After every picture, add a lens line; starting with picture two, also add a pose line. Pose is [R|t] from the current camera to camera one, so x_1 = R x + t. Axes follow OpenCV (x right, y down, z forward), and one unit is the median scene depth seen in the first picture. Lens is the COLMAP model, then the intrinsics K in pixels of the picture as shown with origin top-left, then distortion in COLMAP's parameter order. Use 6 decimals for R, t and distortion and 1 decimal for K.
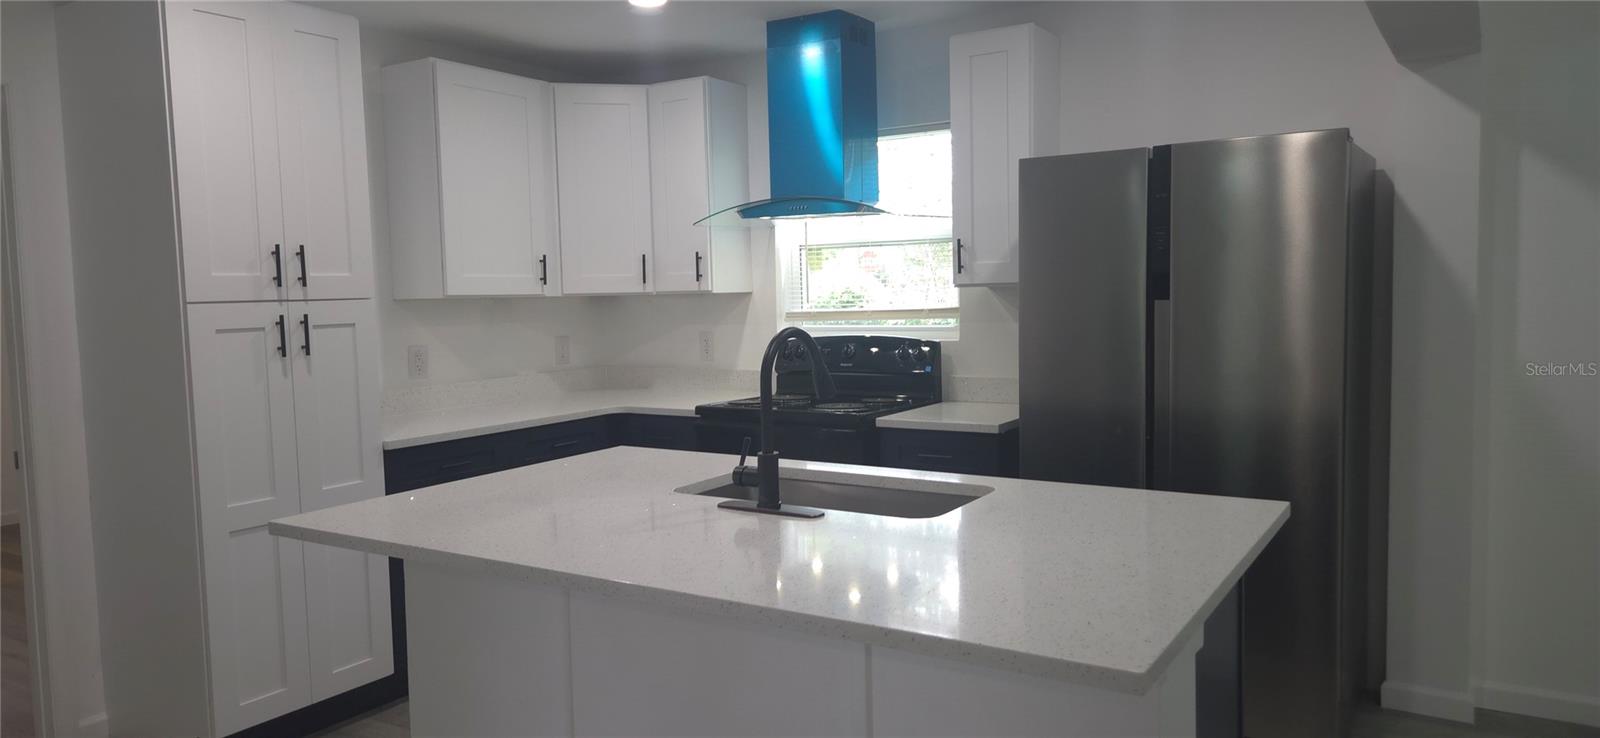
lens RADIAL K [[1025.8, 0, 800.0], [0, 1025.8, 369.0], [0, 0, 1]] dist [0.071308, -0.060616]
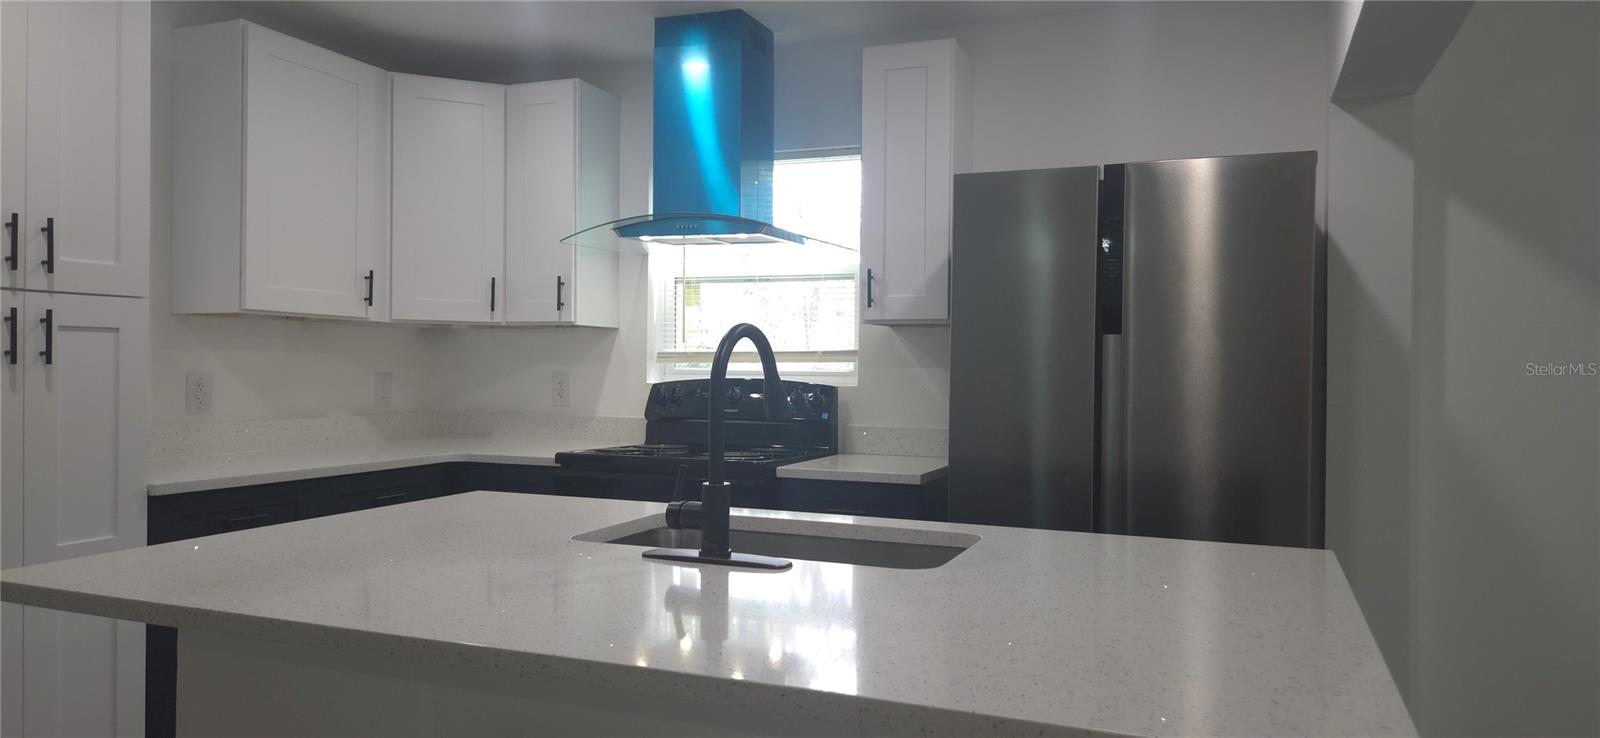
lens RADIAL K [[1028.0, 0, 796.0], [0, 1028.0, 377.1], [0, 0, 1]] dist [0.065539, -0.060491]
pose [[0.983771, 0.032580, 0.176446, -0.059202], [-0.020428, 0.997320, -0.070254, 0.029648], [-0.178262, 0.065509, 0.981800, 0.127290]]
